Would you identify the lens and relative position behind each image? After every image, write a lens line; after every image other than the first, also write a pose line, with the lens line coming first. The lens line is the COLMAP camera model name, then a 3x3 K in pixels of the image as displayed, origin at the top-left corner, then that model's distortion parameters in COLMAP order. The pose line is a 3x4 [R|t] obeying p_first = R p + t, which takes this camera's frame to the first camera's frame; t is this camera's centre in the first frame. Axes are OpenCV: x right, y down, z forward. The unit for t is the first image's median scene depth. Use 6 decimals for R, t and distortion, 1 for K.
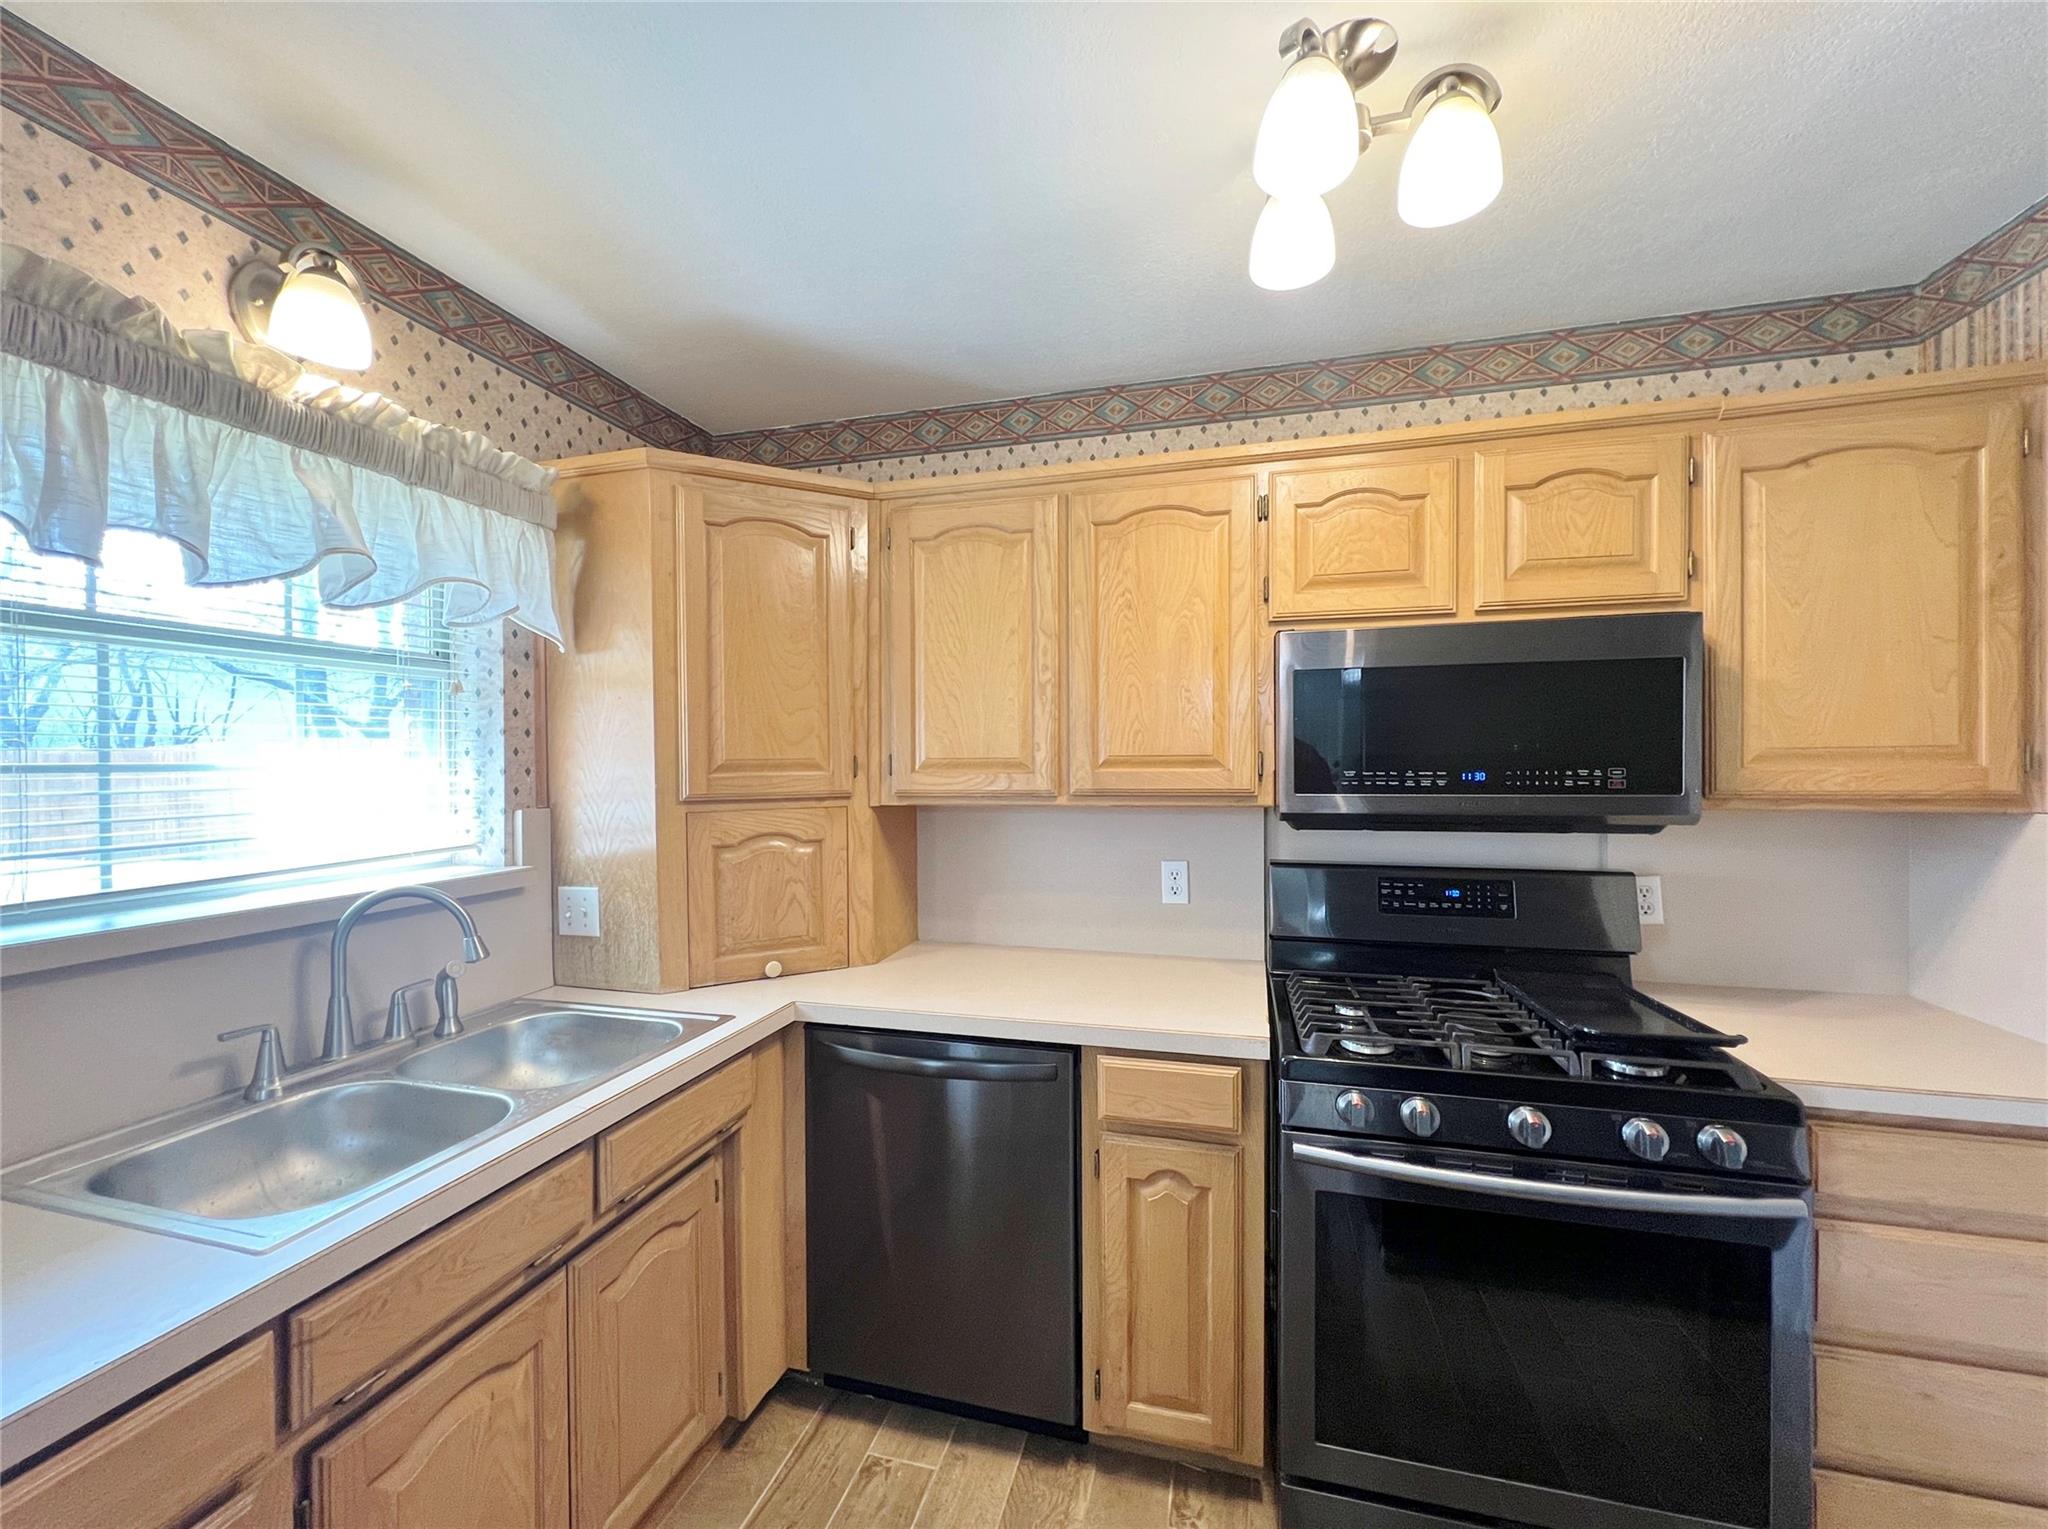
lens RADIAL K [[821.1, 0, 1022.6], [0, 821.1, 772.8], [0, 0, 1]] dist [-0.000411, 0.000085]
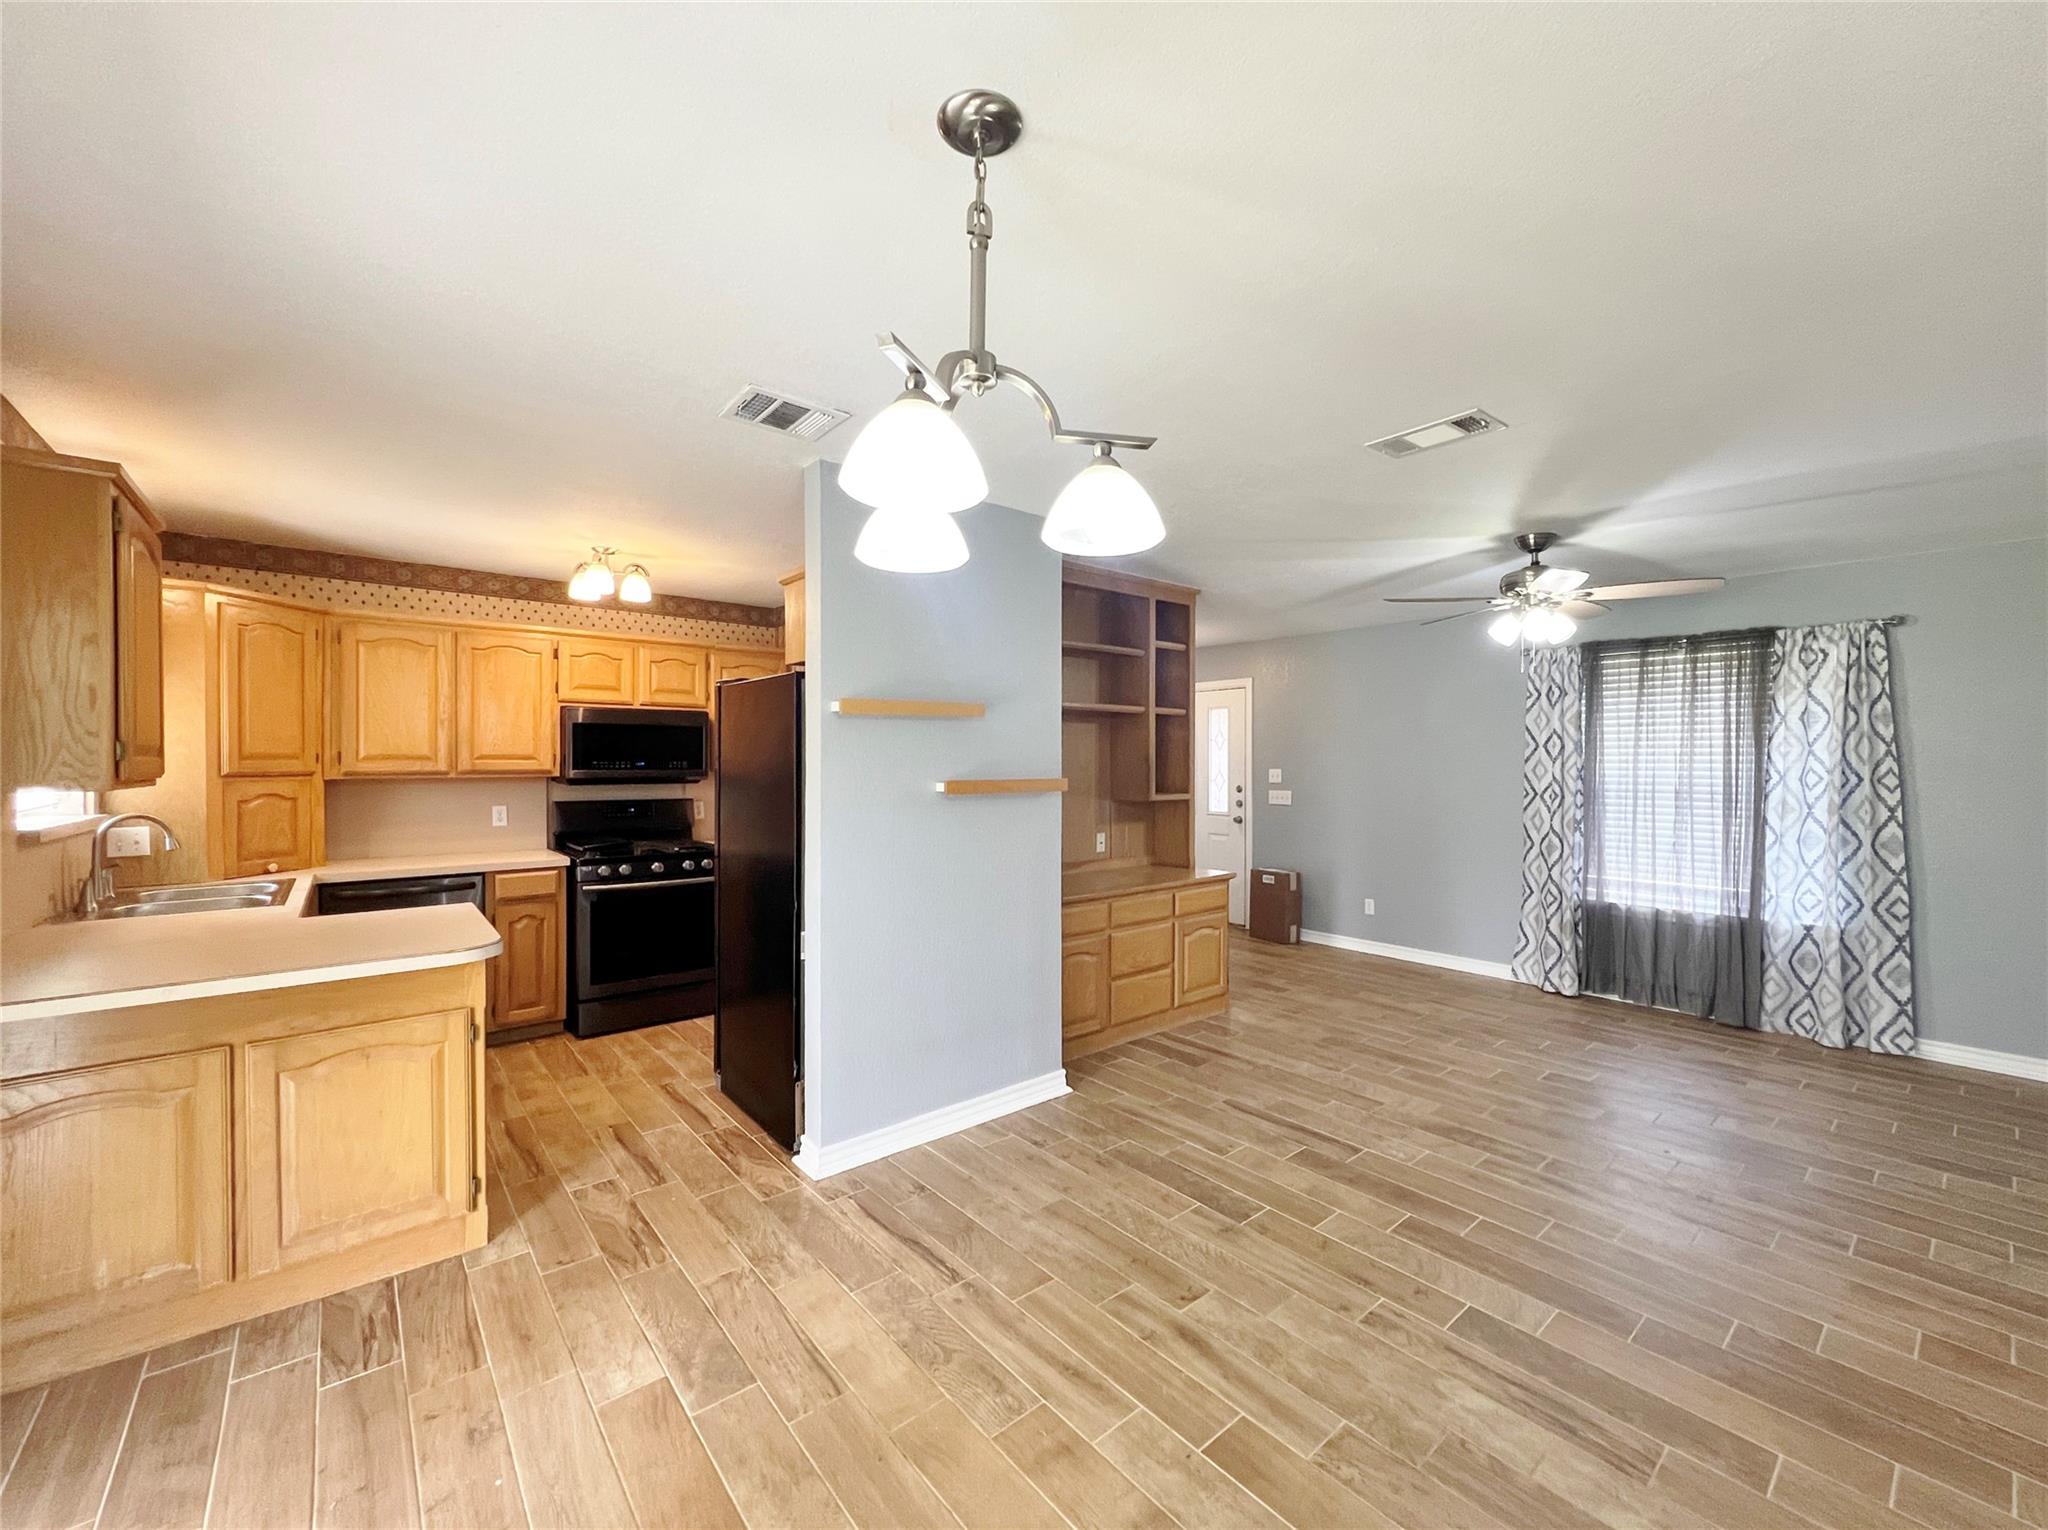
lens RADIAL K [[821.1, 0, 1027.9], [0, 821.1, 774.5], [0, 0, 1]] dist [-0.000411, 0.000085]
pose [[0.577002, -0.005127, 0.816727, -0.841790], [0.003540, 0.999987, 0.003777, 0.030071], [-0.816735, 0.000712, 0.577012, -1.466320]]
